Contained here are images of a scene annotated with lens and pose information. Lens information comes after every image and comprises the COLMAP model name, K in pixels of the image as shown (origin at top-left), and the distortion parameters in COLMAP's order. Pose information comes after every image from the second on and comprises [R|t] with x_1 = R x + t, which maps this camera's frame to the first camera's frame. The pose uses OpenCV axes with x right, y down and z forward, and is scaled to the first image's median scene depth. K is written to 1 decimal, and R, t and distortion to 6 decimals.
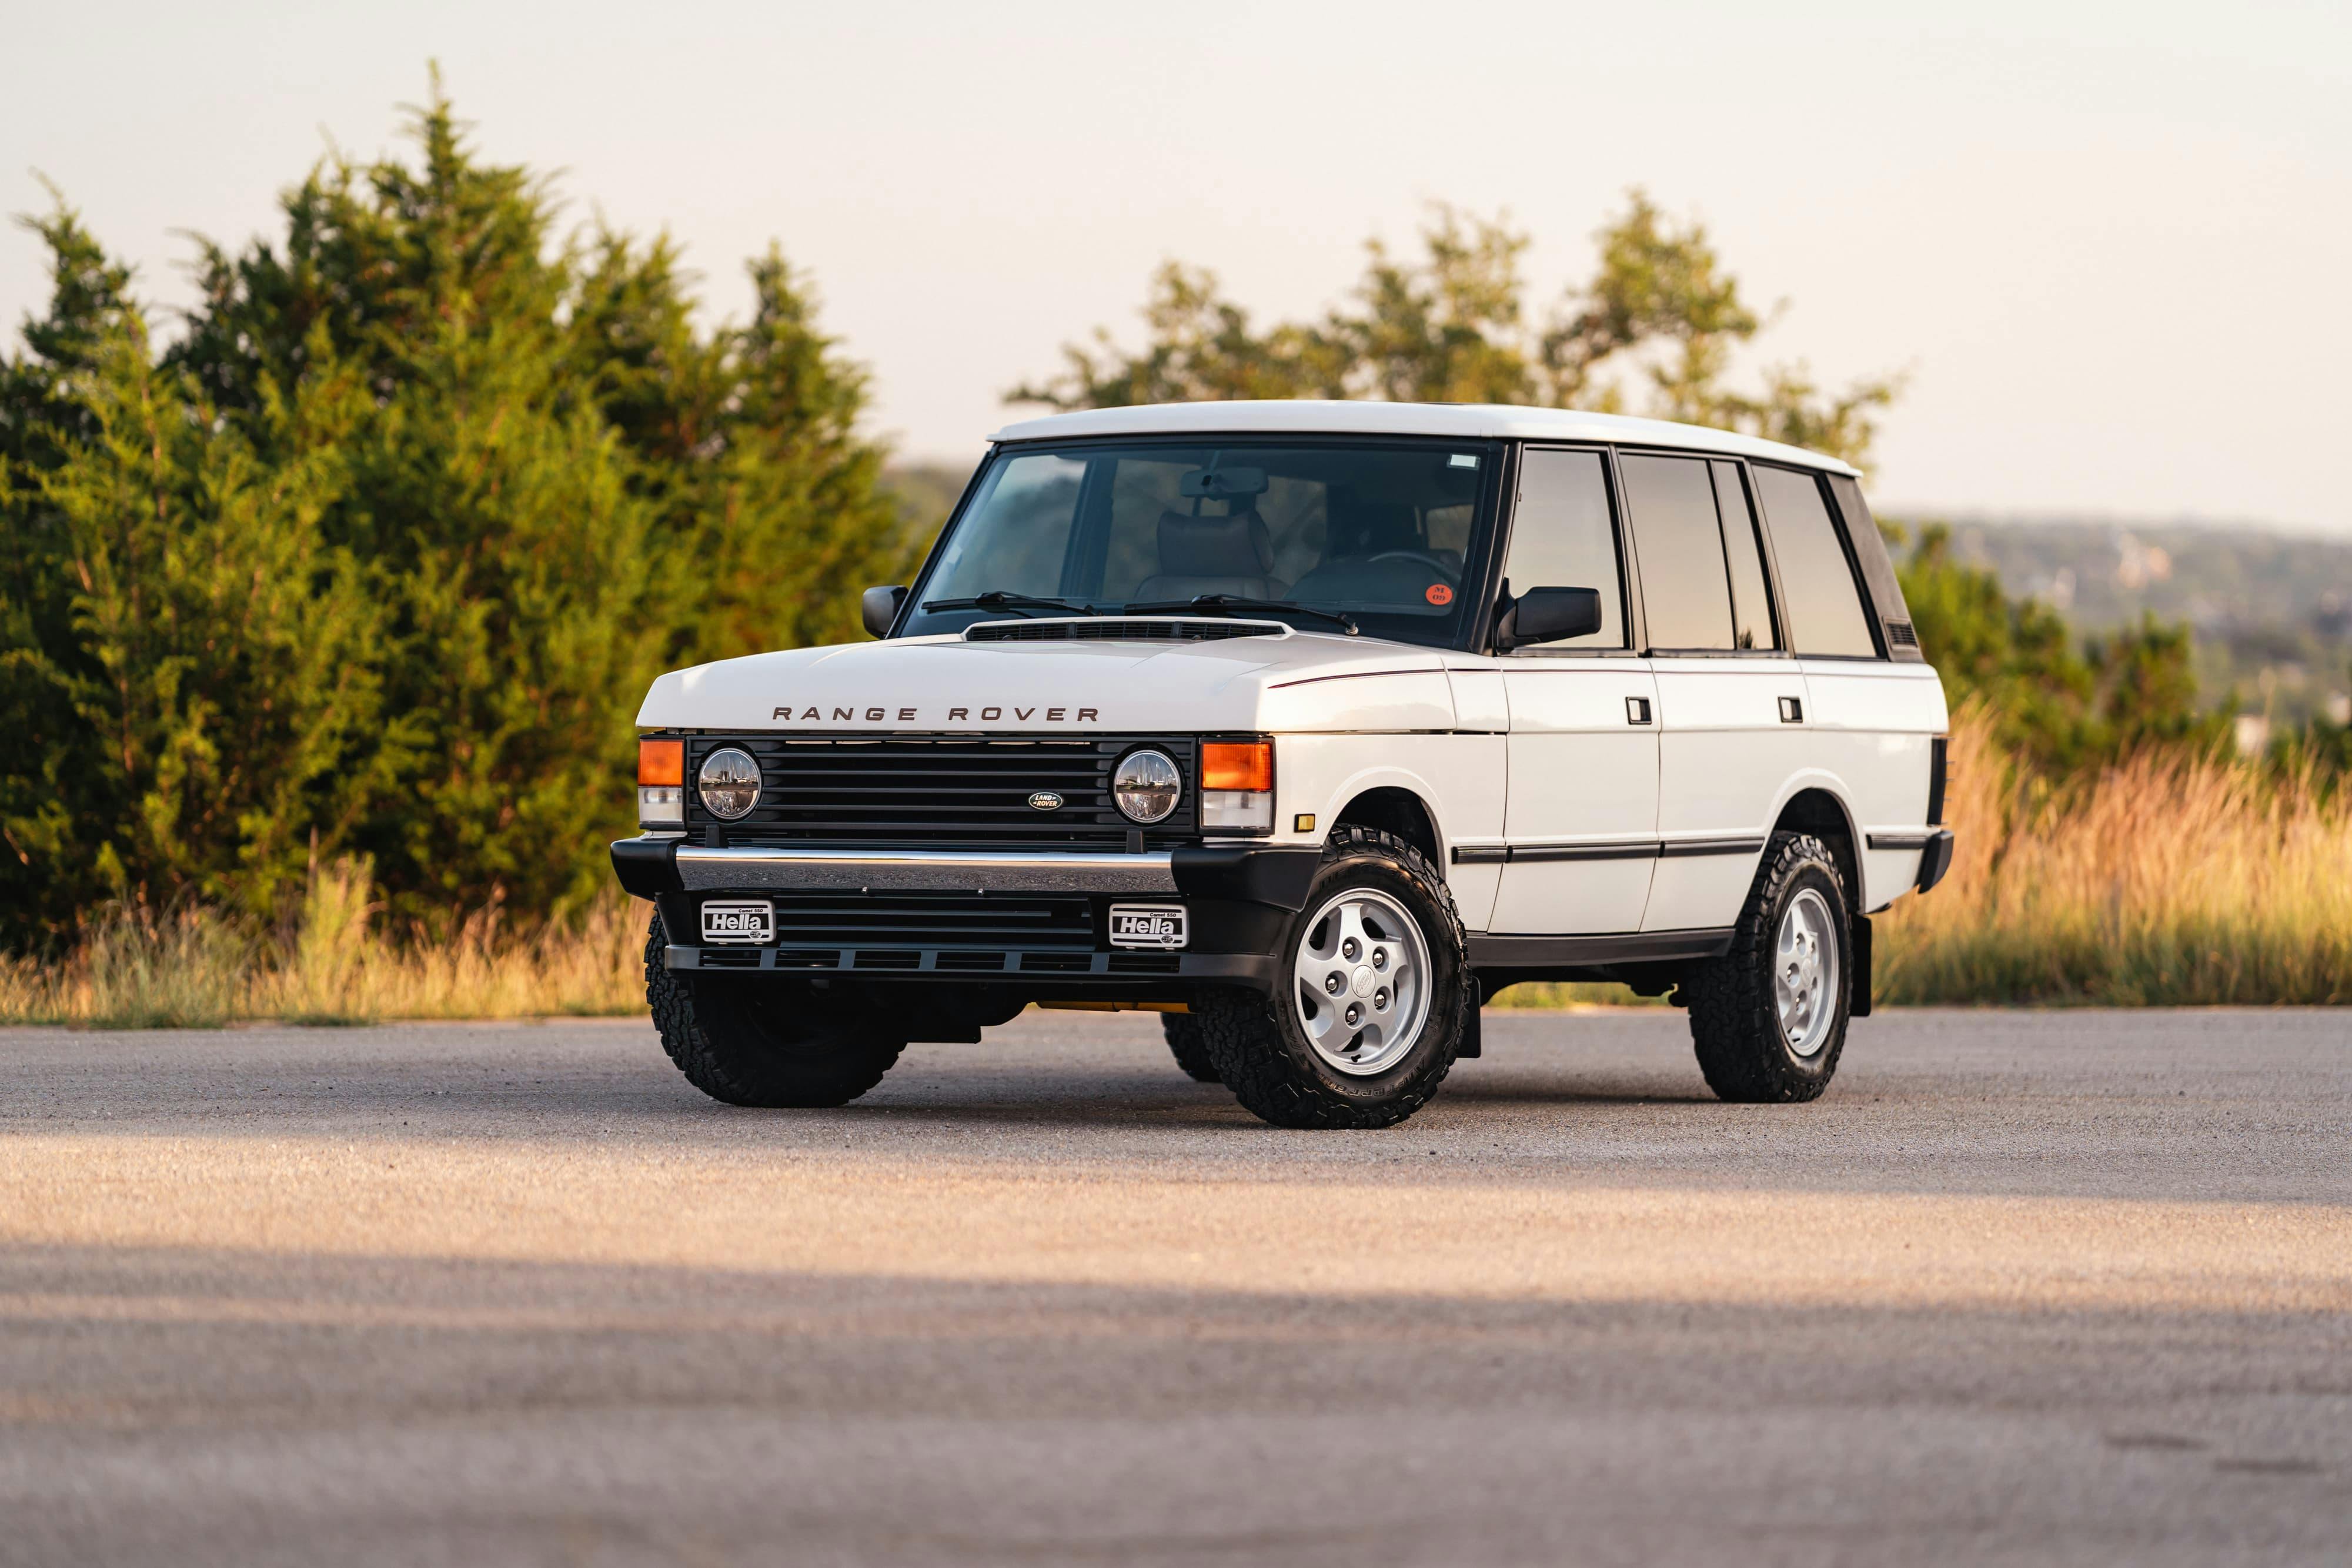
lens RADIAL K [[8152.7, 0, 1272.4], [0, 8152.7, 872.8], [0, 0, 1]] dist [0.048723, -2.622277]
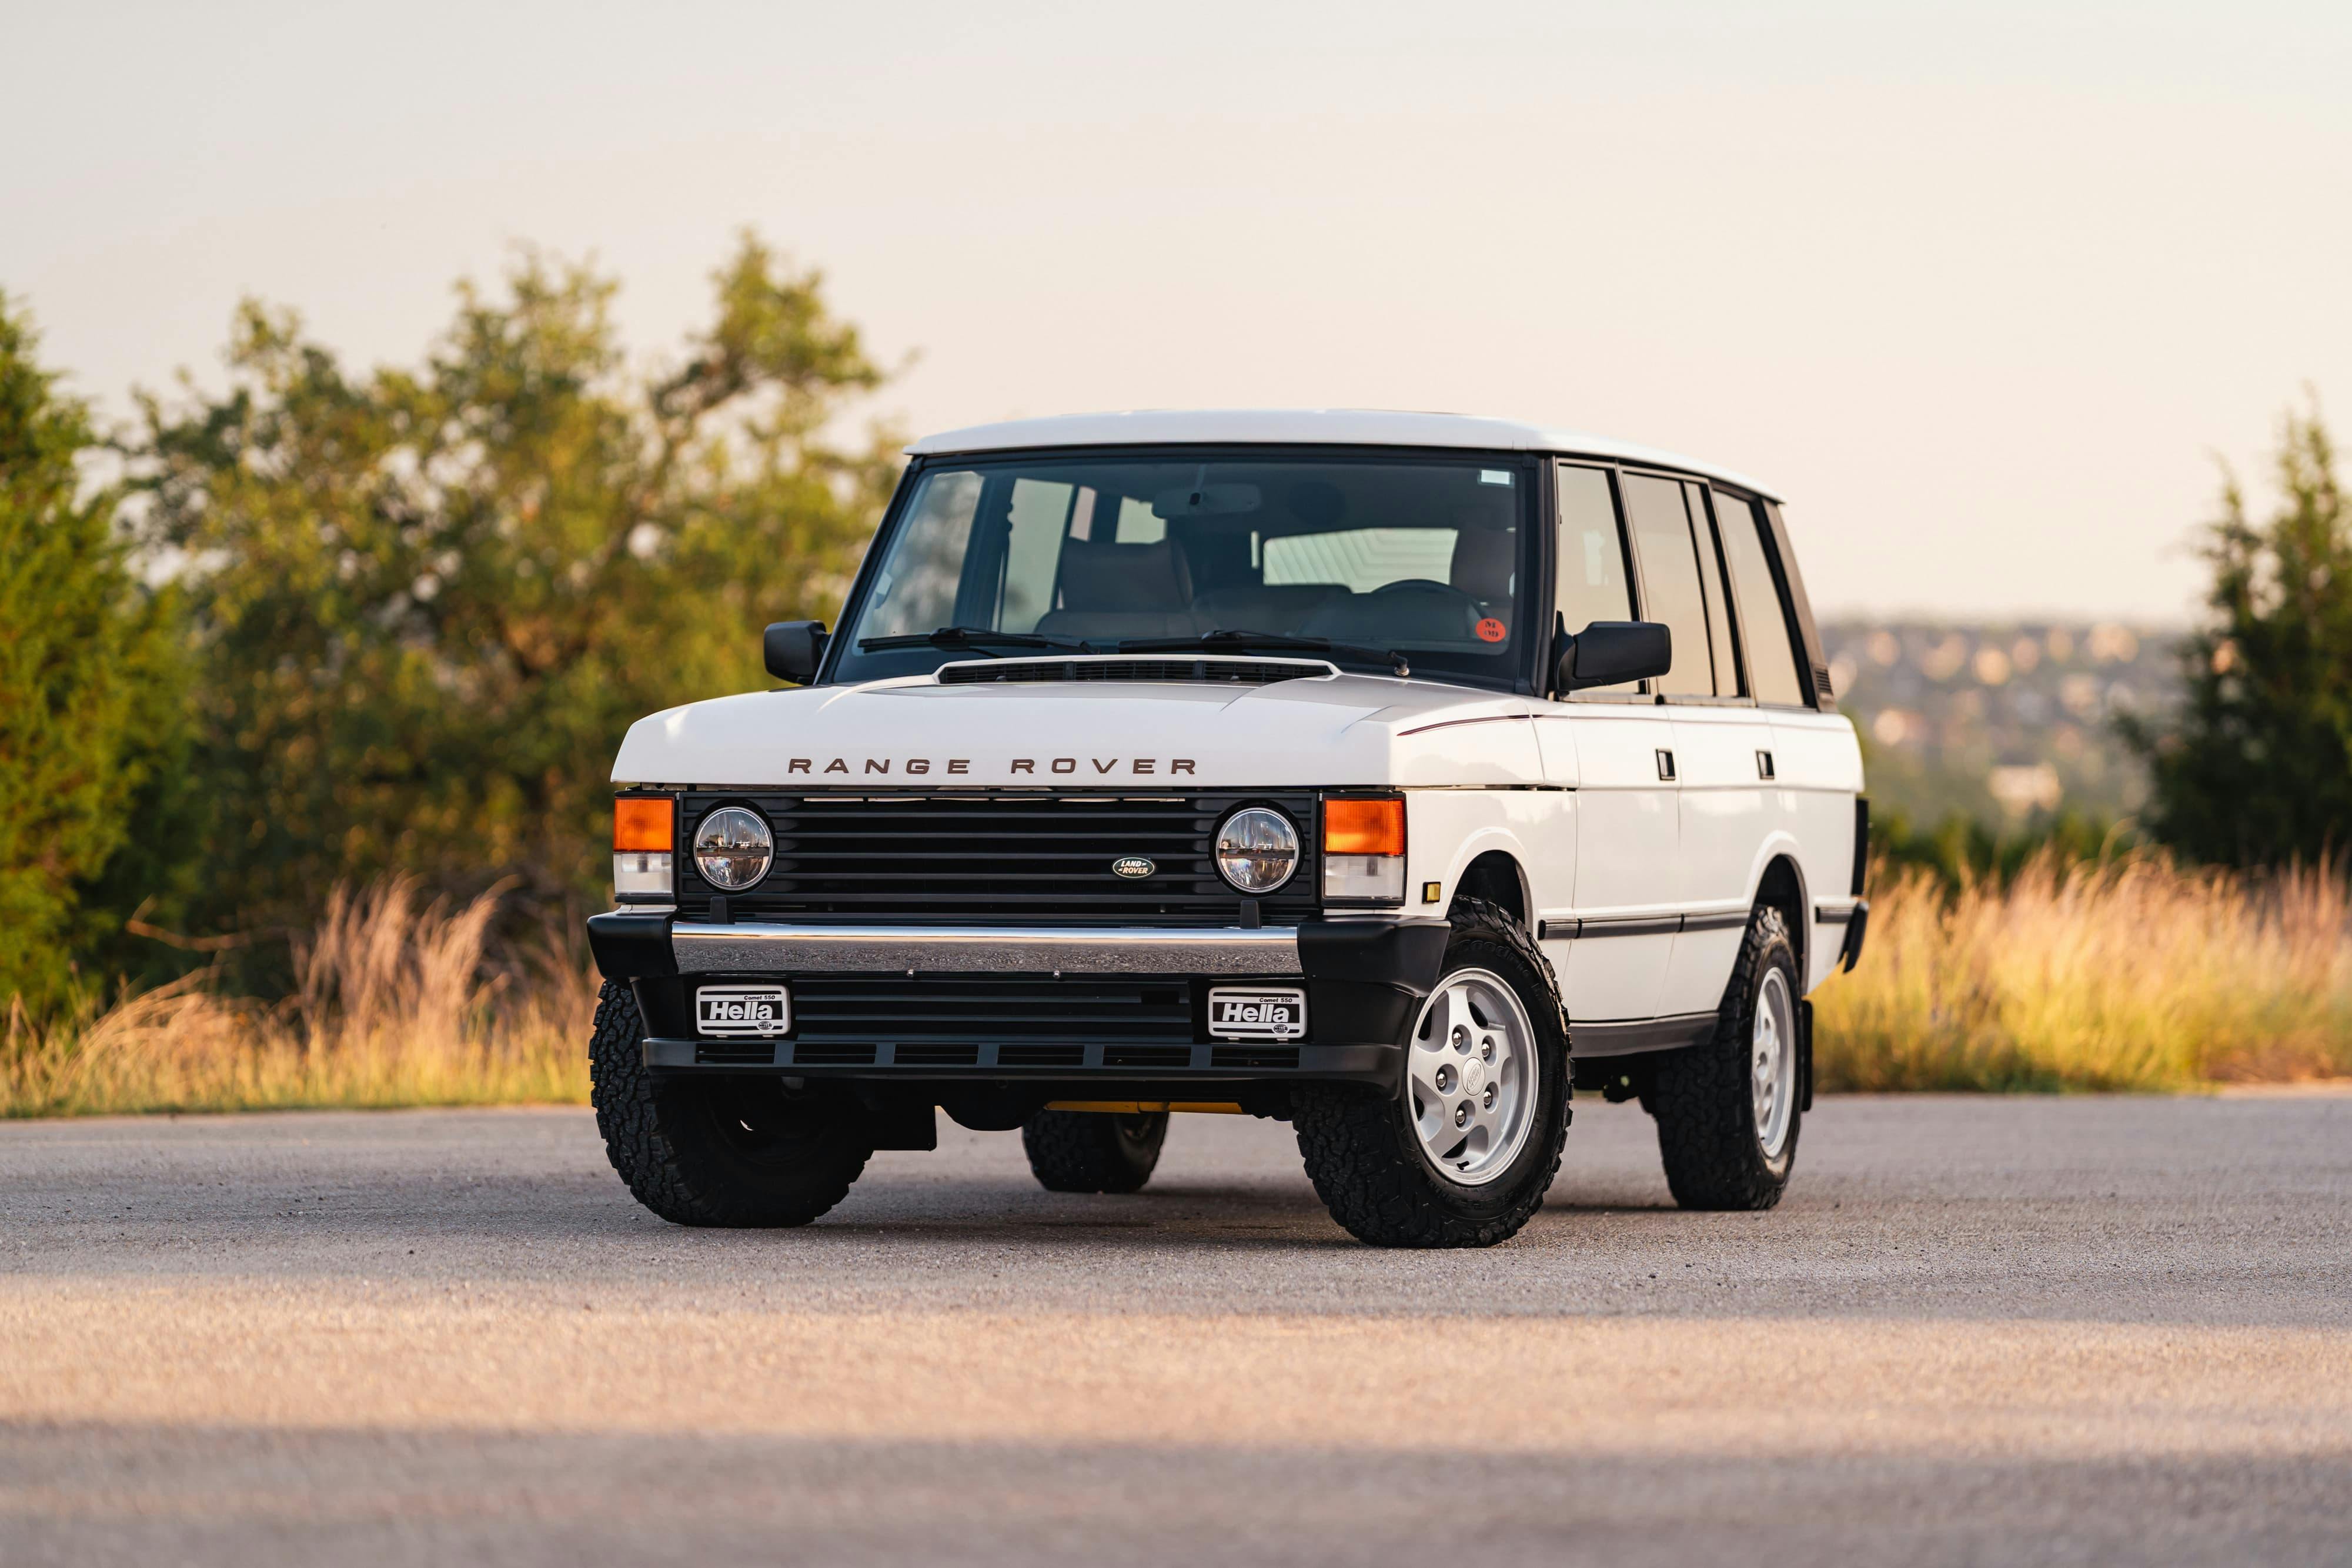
lens RADIAL K [[8320.7, 0, 1176.0], [0, 8320.7, 784.0], [0, 0, 1]] dist [-0.038603, 2.401160]
pose [[0.988325, -0.000733, 0.152356, -0.153516], [0.003914, 0.999781, -0.020581, 0.000398], [-0.152307, 0.020937, 0.988111, 0.134051]]
